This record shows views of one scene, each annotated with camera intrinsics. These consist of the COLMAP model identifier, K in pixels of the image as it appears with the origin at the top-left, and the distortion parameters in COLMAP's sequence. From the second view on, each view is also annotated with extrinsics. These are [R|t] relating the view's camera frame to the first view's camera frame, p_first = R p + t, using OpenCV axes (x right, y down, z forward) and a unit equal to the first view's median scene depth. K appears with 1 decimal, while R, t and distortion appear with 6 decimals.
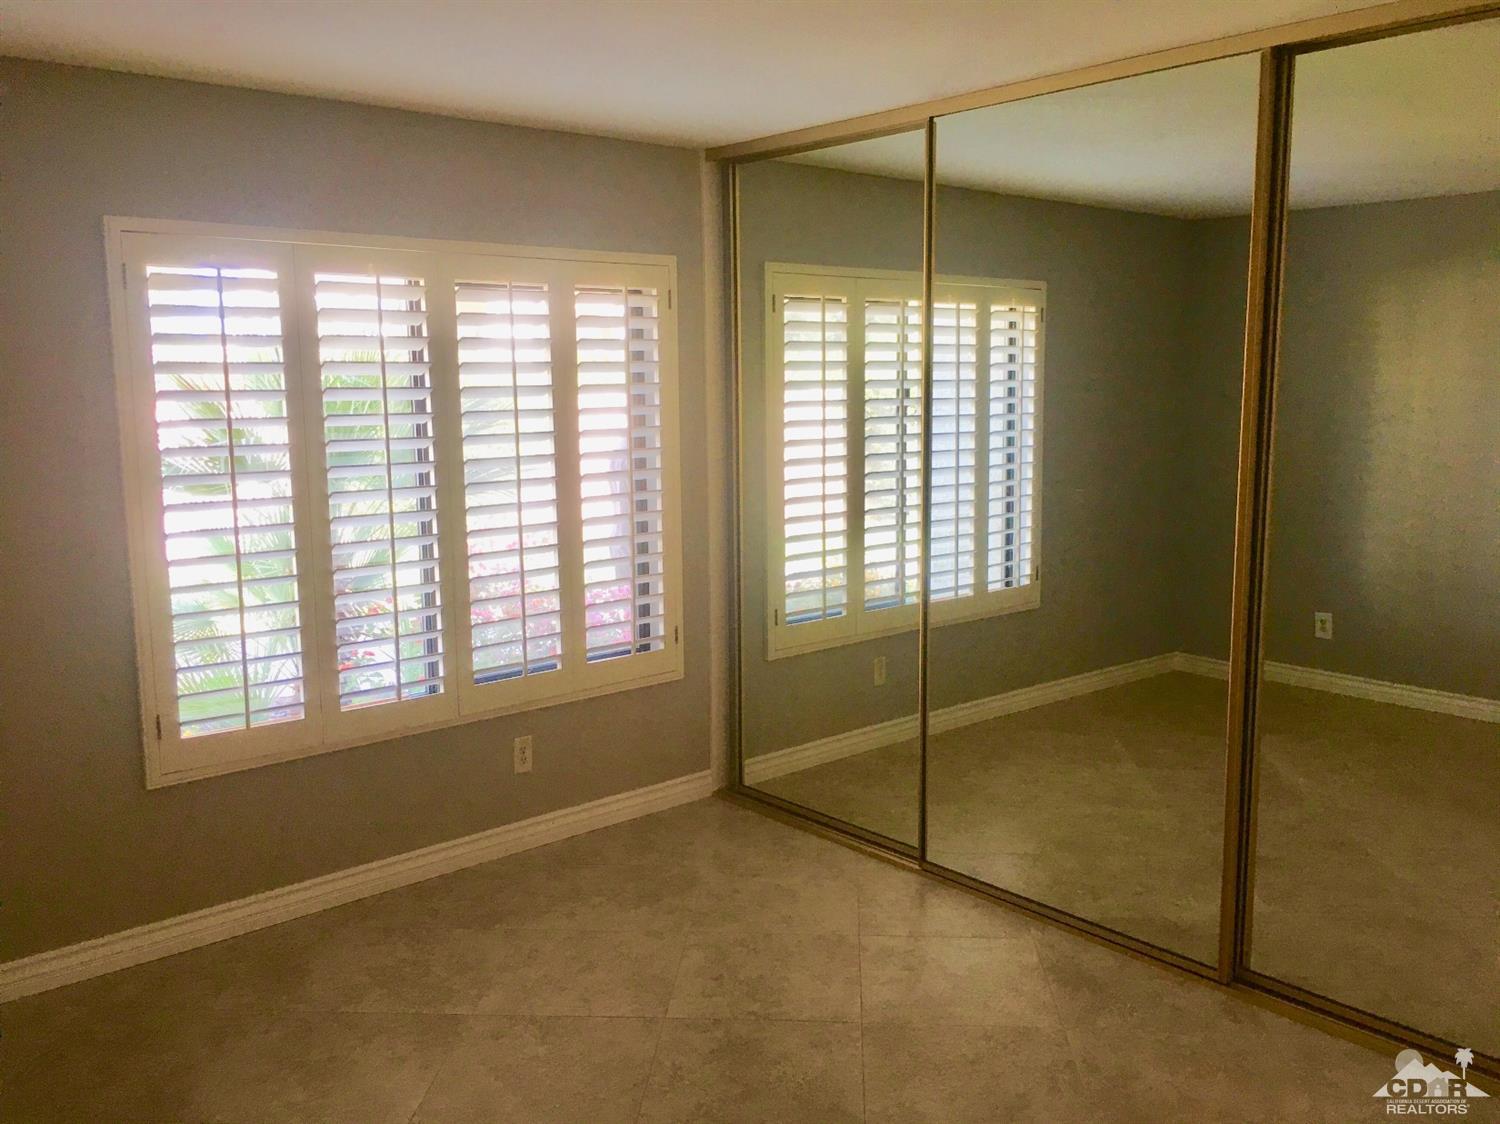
lens RADIAL K [[1295.3, 0, 748.9], [0, 1295.3, 563.6], [0, 0, 1]] dist [0.043083, 0.005298]
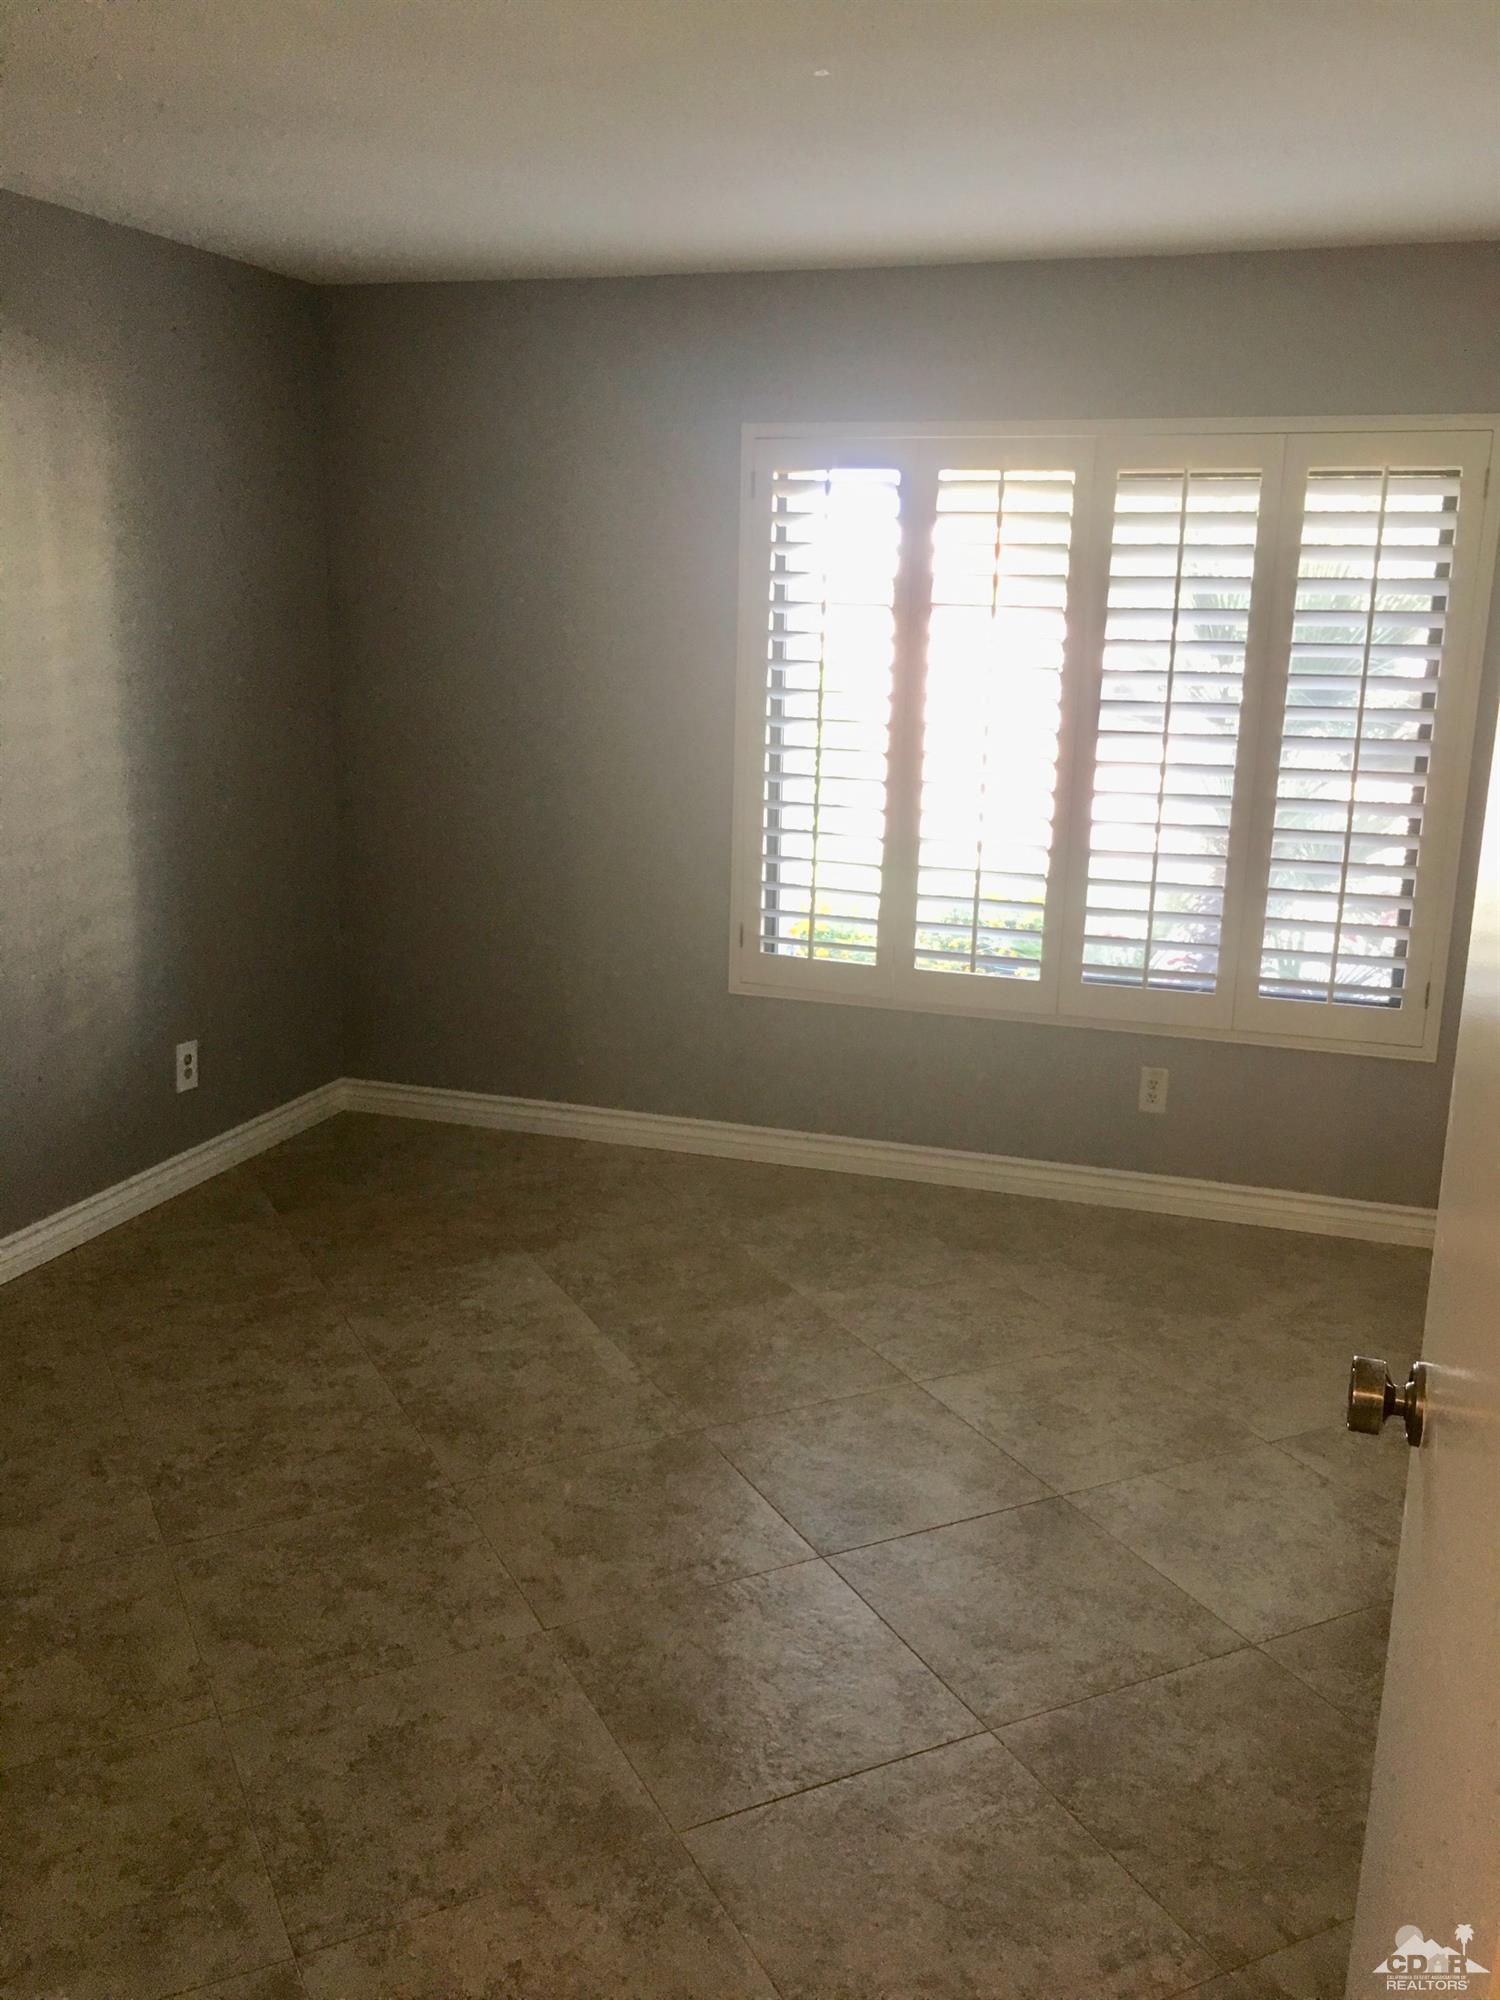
lens RADIAL K [[1727.1, 0, 747.3], [0, 1727.1, 998.5], [0, 0, 1]] dist [0.043083, 0.005298]
pose [[0.488233, 0.210870, -0.846854, 0.638887], [-0.155026, 0.975893, 0.153624, -0.031518], [0.858834, 0.056280, 0.509154, 0.289333]]
